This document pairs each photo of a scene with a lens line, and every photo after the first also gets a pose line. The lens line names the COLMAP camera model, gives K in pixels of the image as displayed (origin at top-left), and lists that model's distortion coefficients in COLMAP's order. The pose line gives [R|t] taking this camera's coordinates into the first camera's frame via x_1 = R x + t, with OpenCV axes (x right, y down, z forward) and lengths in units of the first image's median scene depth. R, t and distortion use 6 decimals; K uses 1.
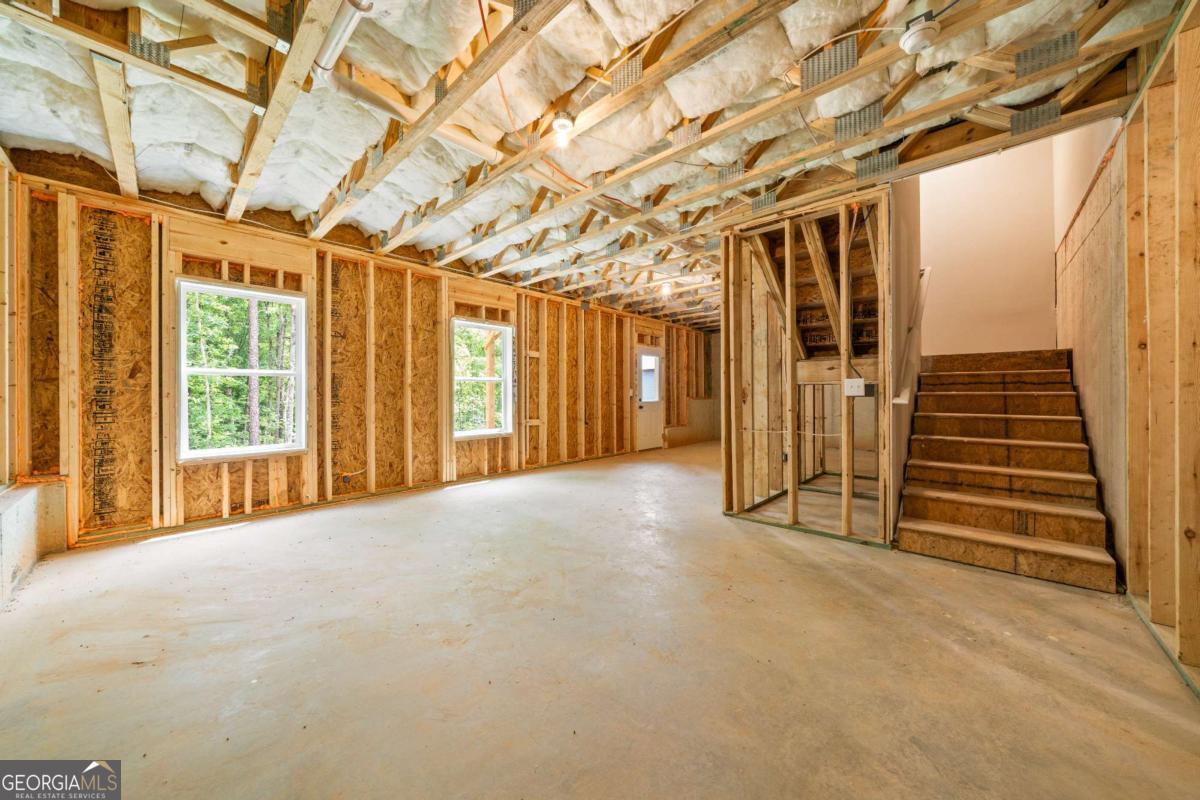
lens RADIAL K [[411.5, 0, 601.9], [0, 411.5, 420.4], [0, 0, 1]] dist [-0.007058, -0.000098]
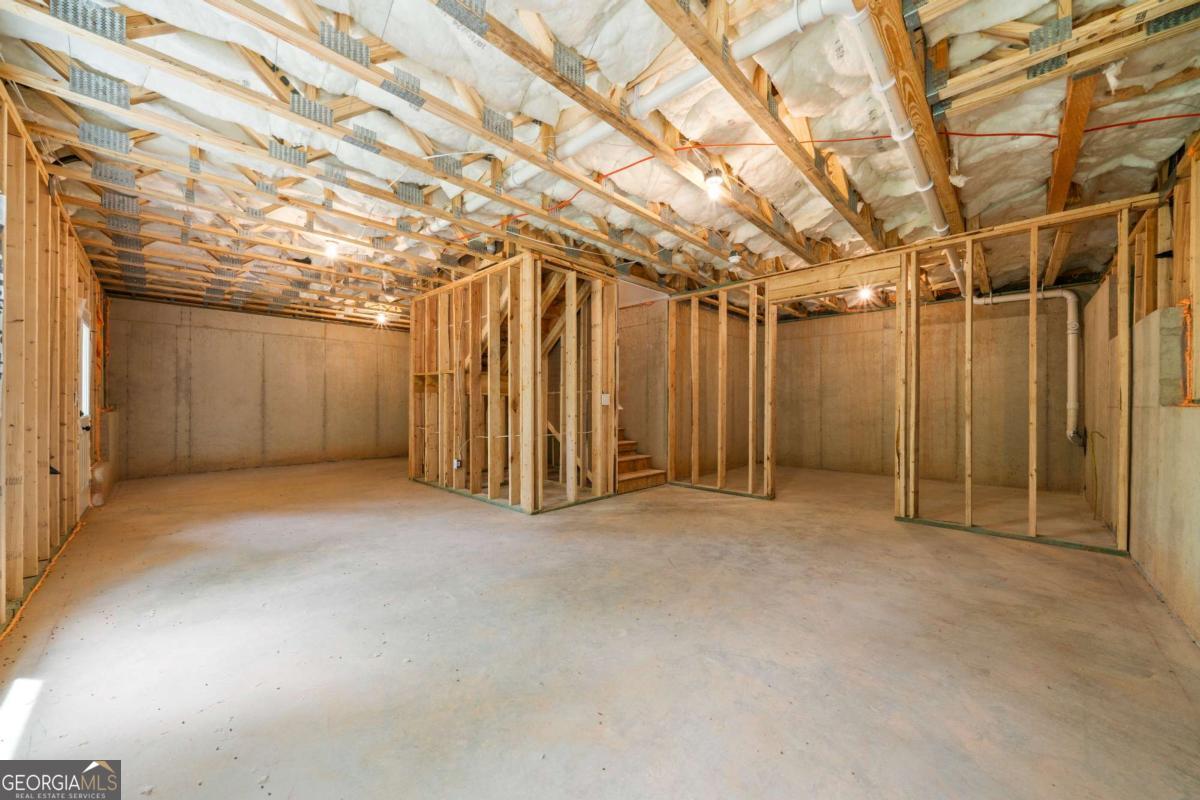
lens RADIAL K [[419.1, 0, 603.0], [0, 419.1, 400.1], [0, 0, 1]] dist [-0.000024, 0.000011]
pose [[0.019215, 0.002584, 0.999812, -0.985422], [0.063791, 0.997956, -0.003805, -0.062863], [-0.997778, 0.063852, 0.019011, 0.985047]]
